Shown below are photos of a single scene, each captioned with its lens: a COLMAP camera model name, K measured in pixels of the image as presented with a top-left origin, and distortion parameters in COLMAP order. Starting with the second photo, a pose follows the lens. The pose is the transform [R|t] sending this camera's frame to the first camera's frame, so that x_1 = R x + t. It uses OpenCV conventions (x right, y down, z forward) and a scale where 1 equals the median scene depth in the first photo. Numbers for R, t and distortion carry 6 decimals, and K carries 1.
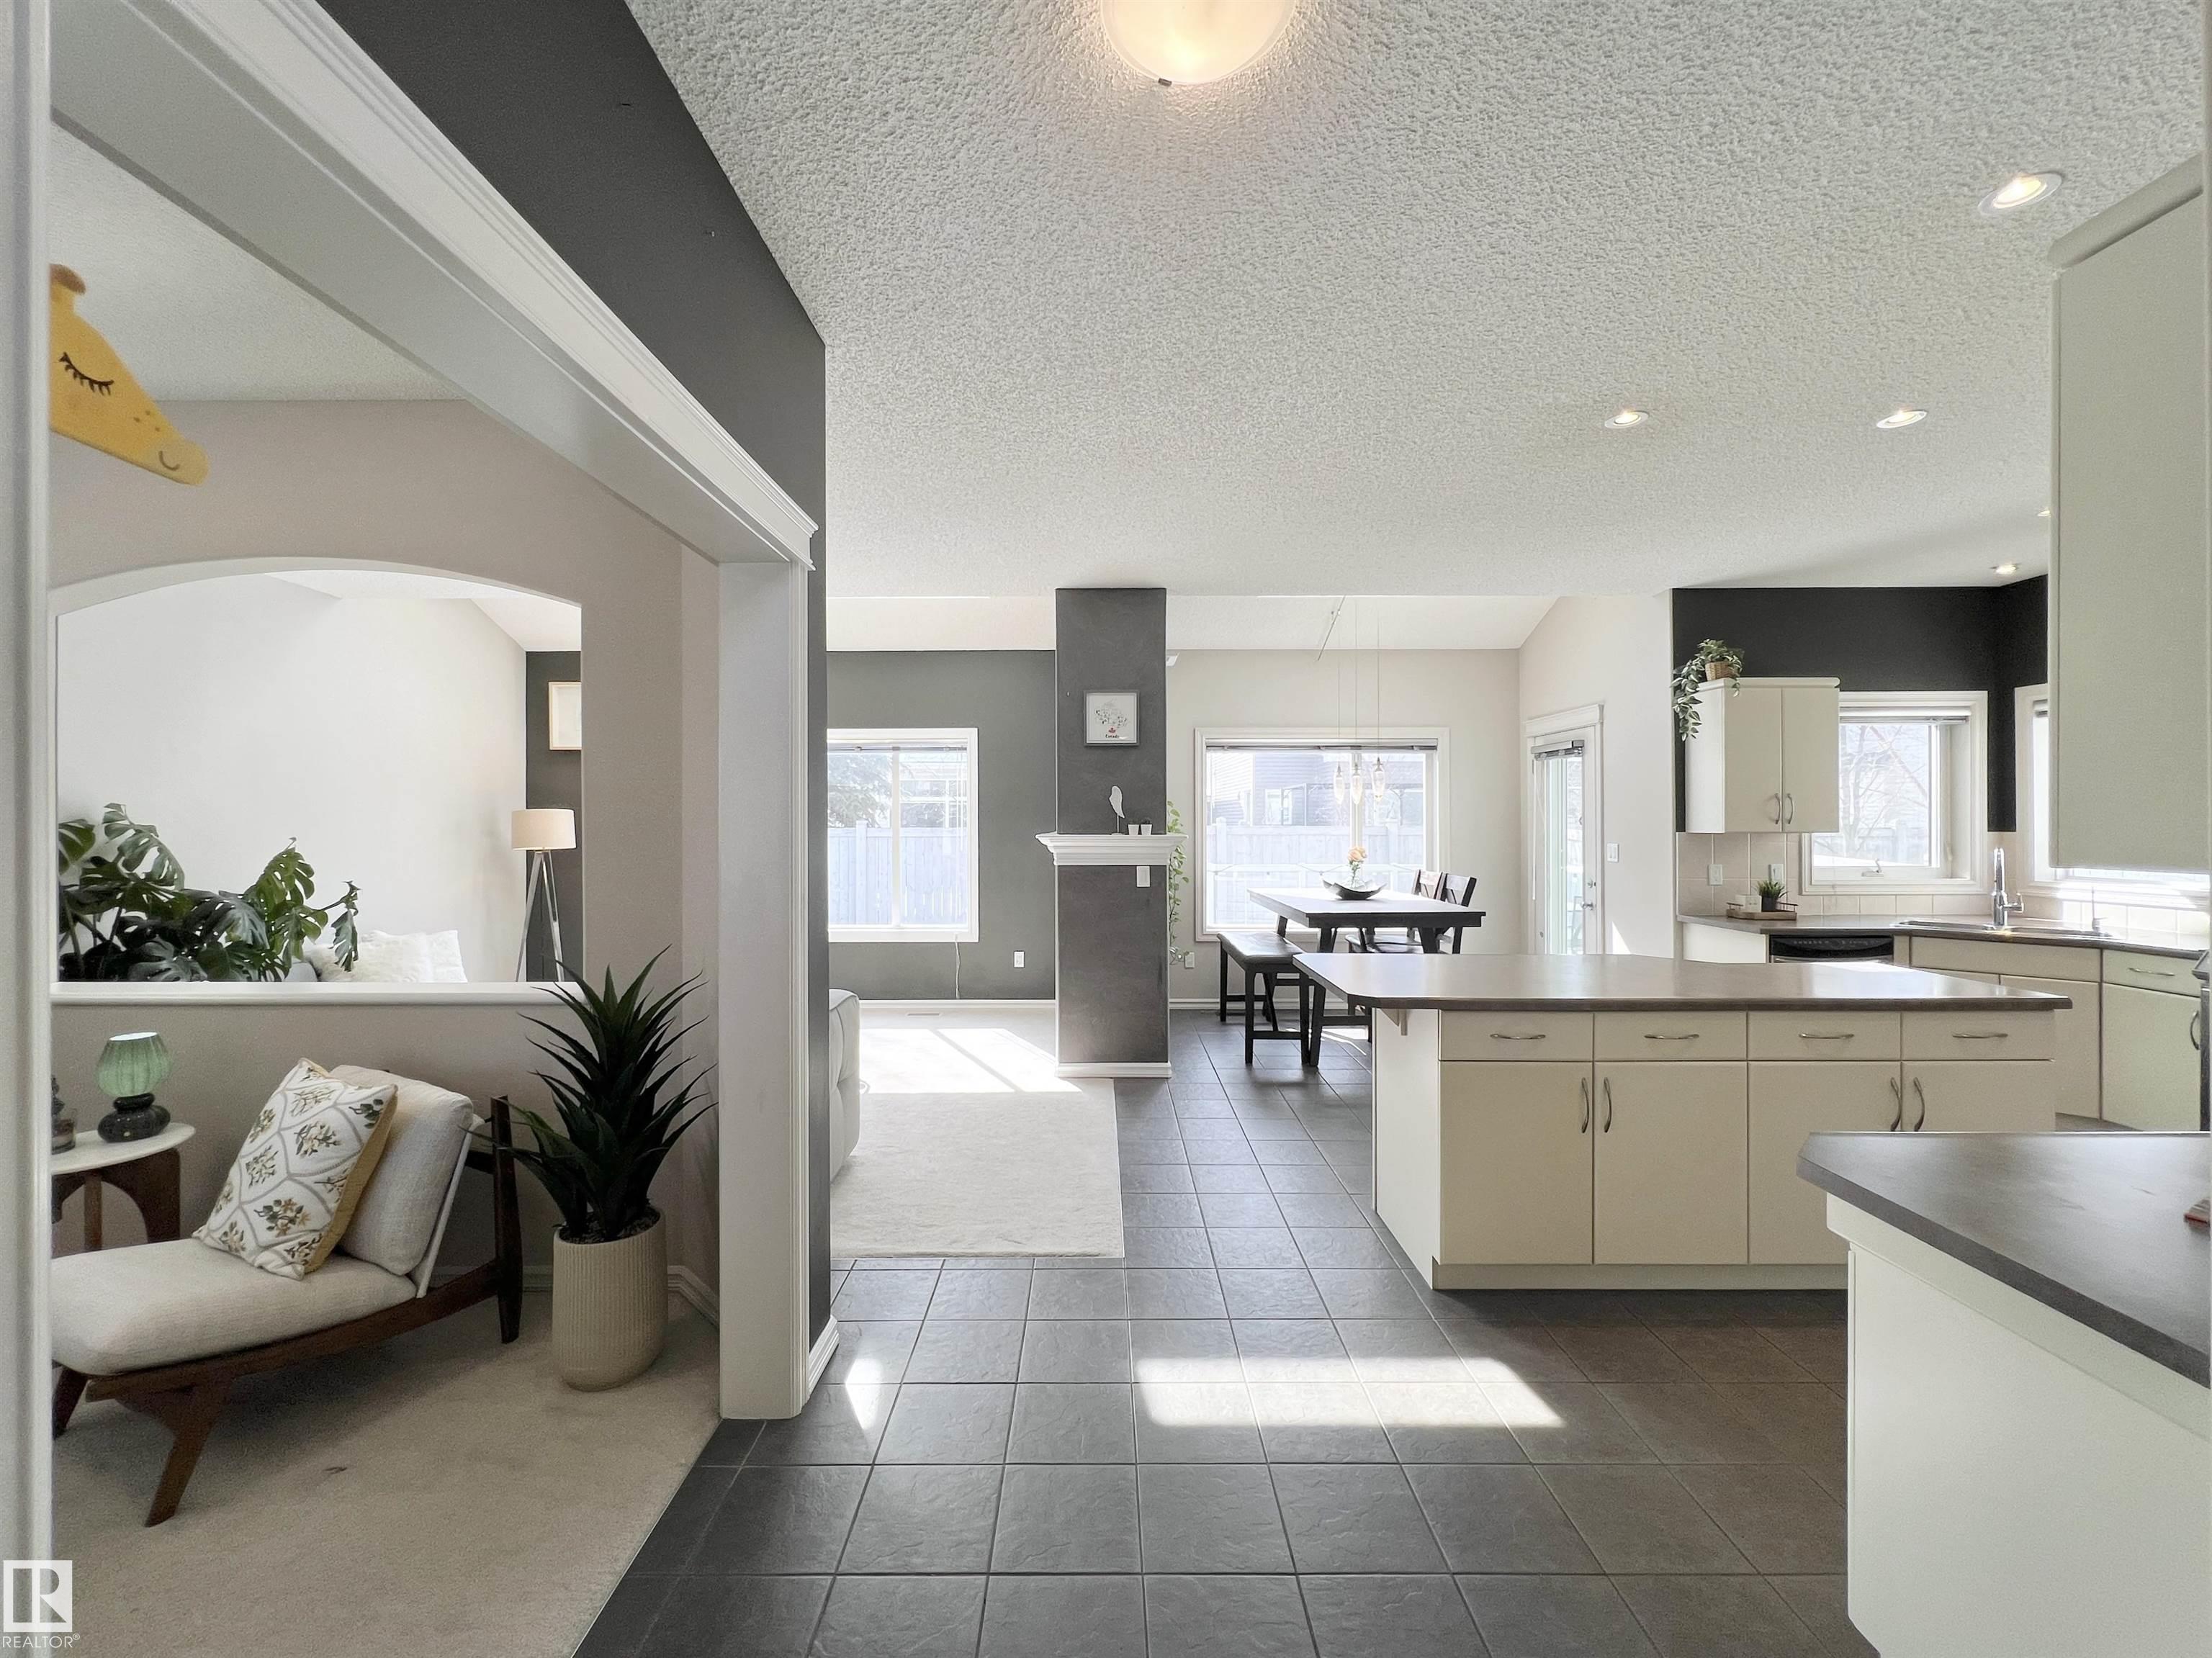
lens RADIAL K [[902.2, 0, 1095.6], [0, 902.2, 819.8], [0, 0, 1]] dist [0.000279, -0.000106]
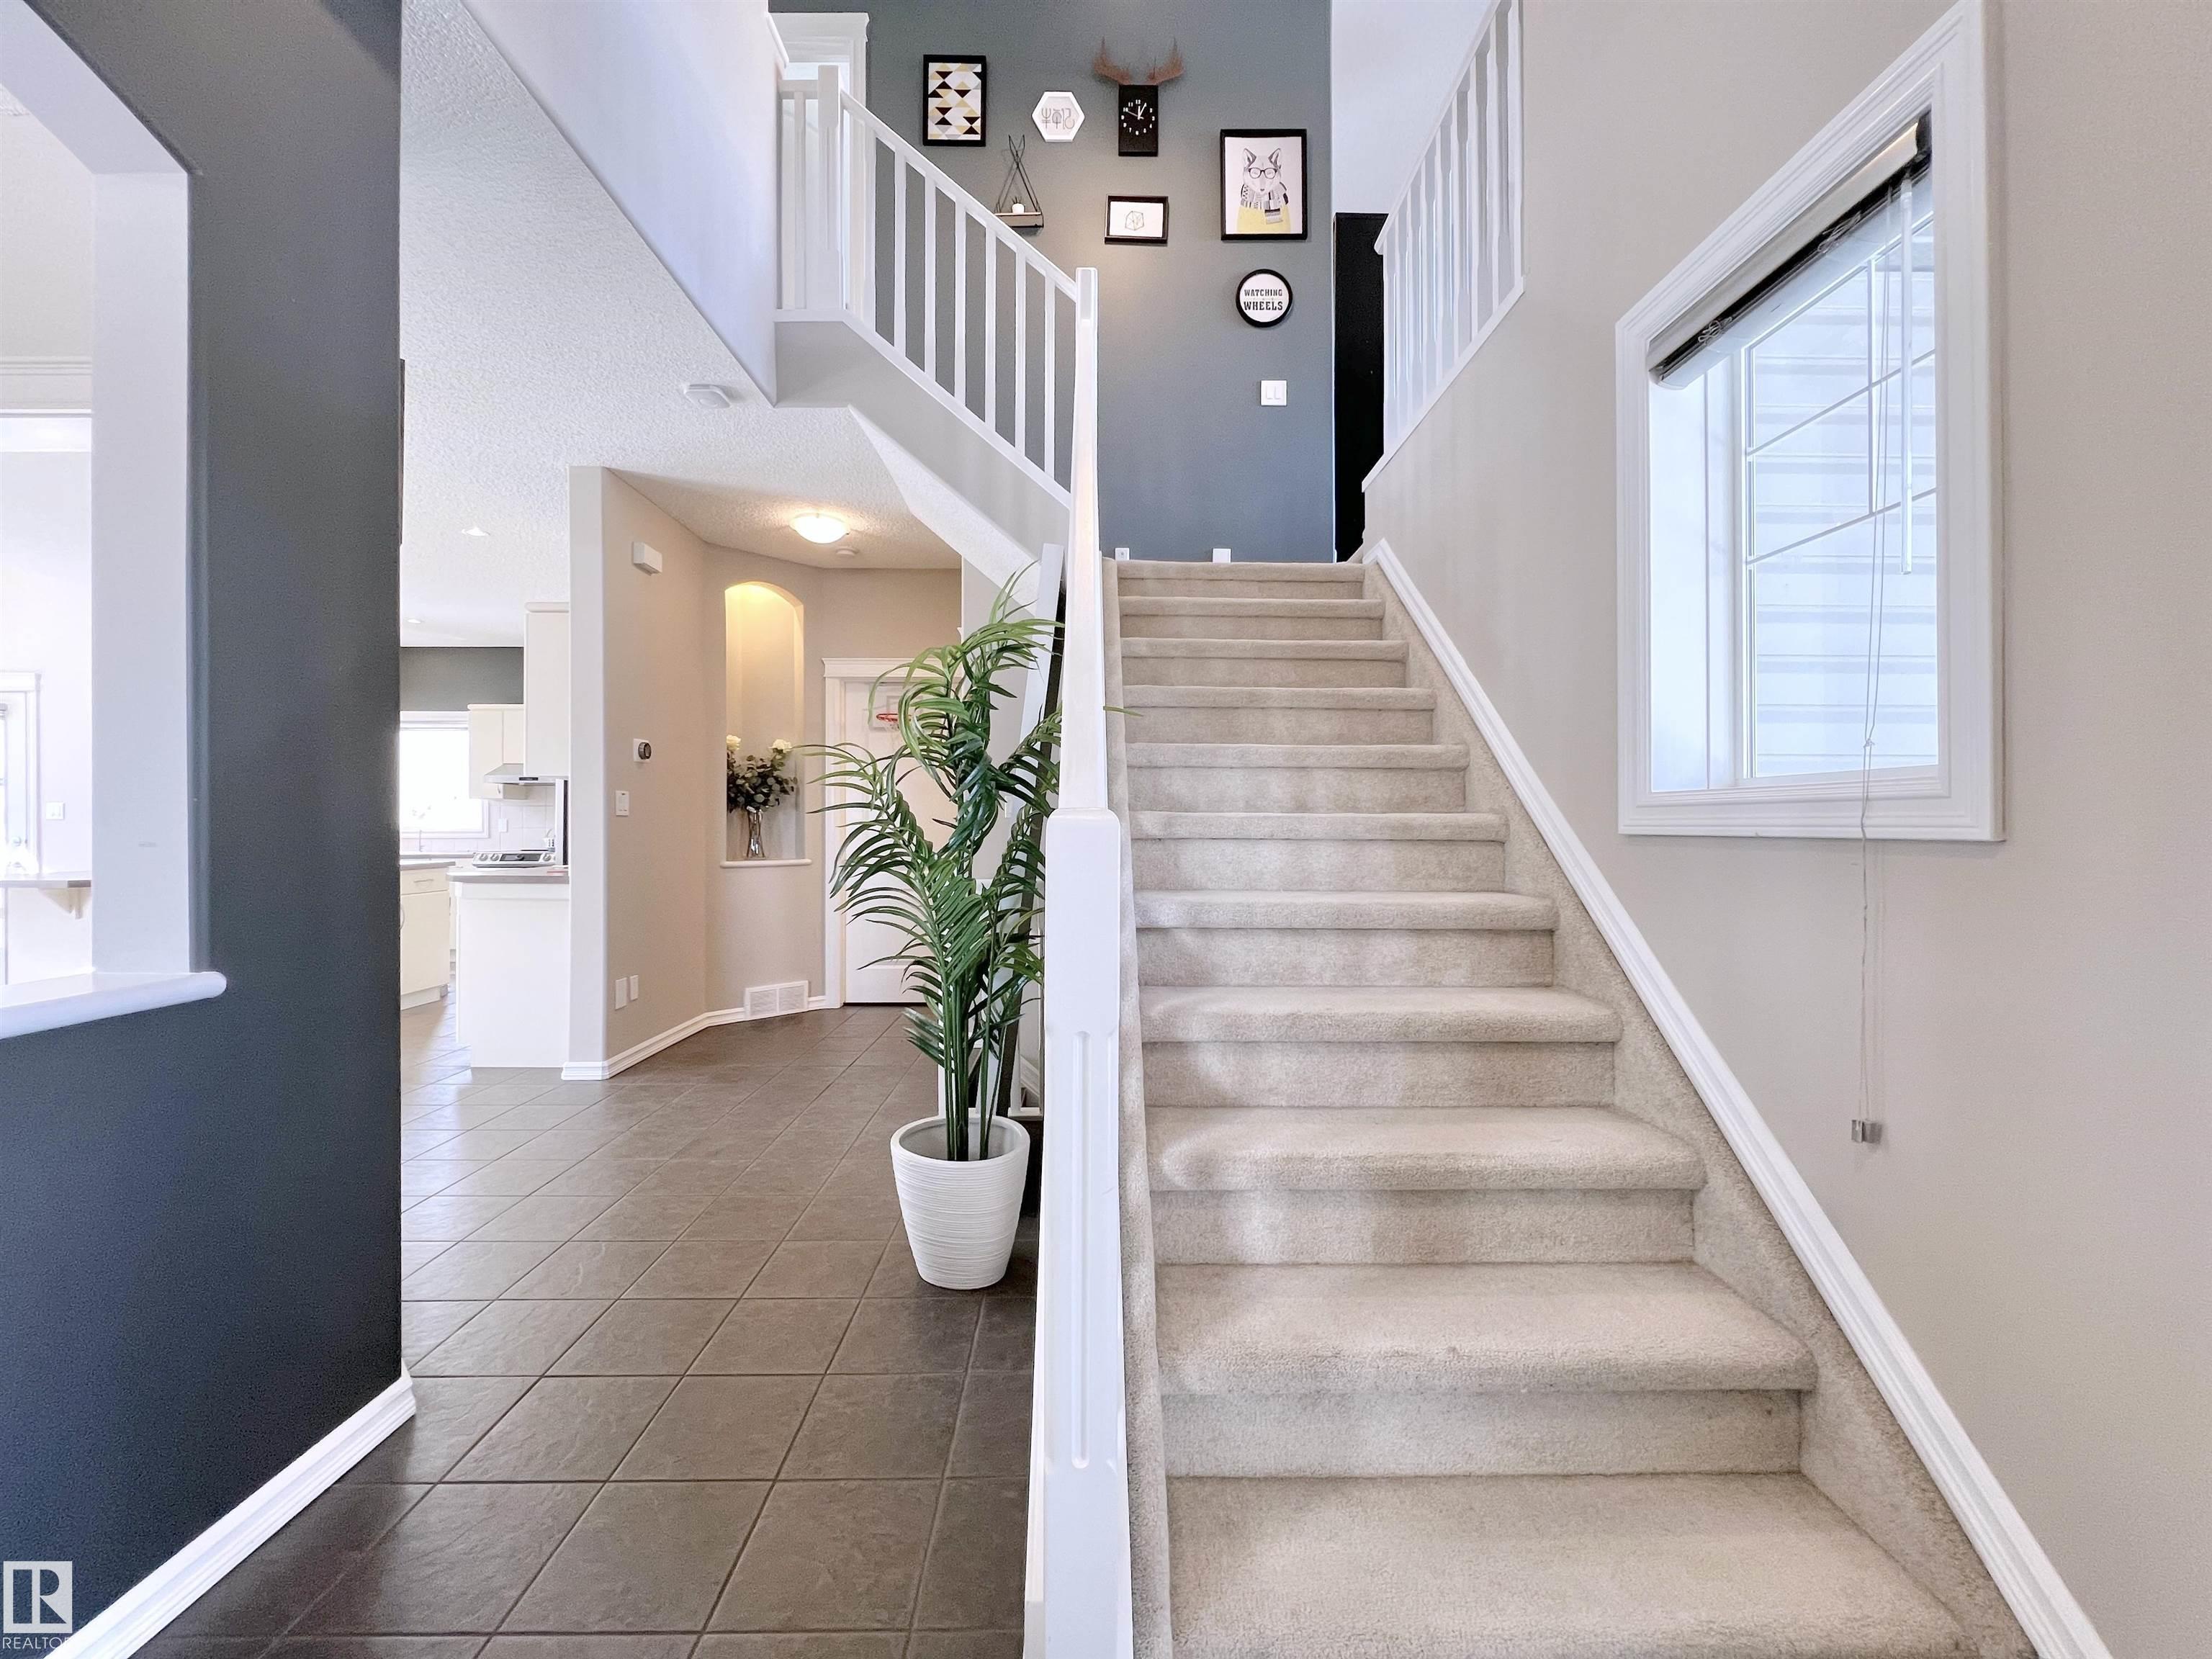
lens RADIAL K [[885.7, 0, 1097.5], [0, 885.7, 823.8], [0, 0, 1]] dist [-0.000399, -0.000364]
pose [[-0.011543, 0.004521, 0.999923, -0.611612], [-0.001810, 0.999988, -0.004542, 0.064660], [-0.999932, -0.001862, -0.011534, -0.302185]]
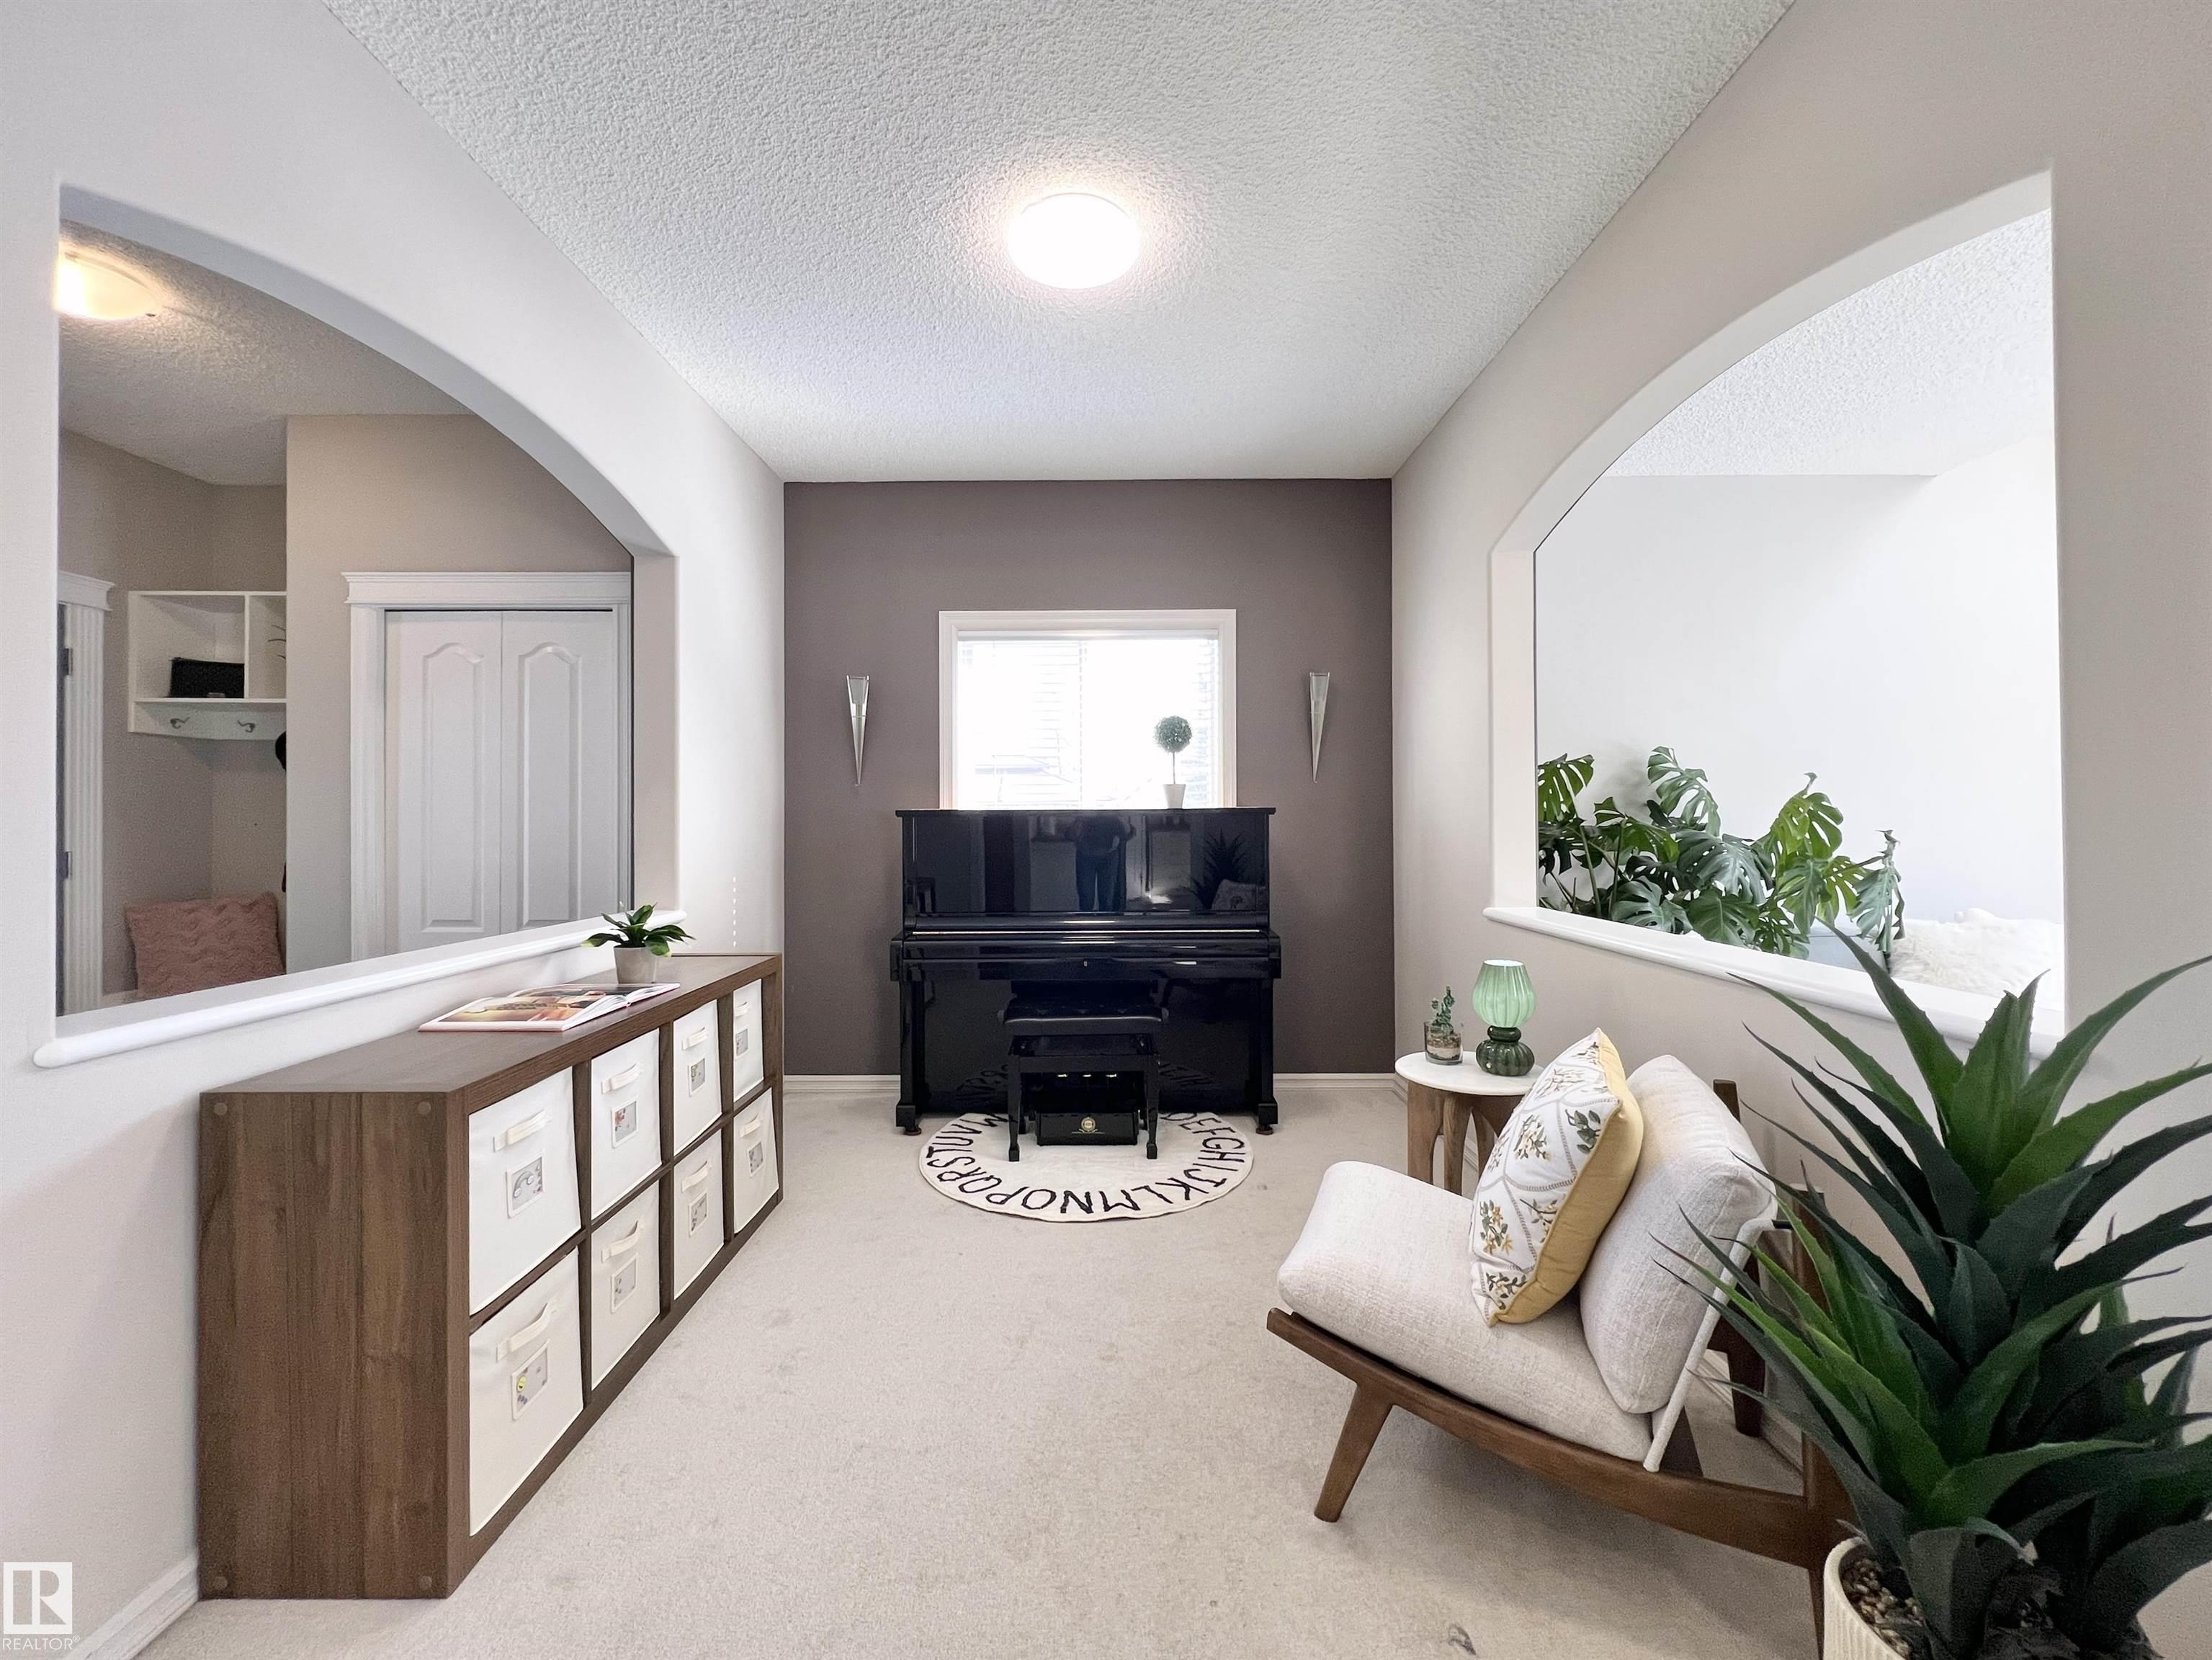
lens RADIAL K [[902.4, 0, 1095.6], [0, 902.4, 820.8], [0, 0, 1]] dist [0.000279, -0.000106]
pose [[0.002854, 0.002159, -0.999994, -0.074602], [0.007038, 0.999973, 0.002180, 0.046981], [0.999971, -0.007044, 0.002839, 0.305479]]
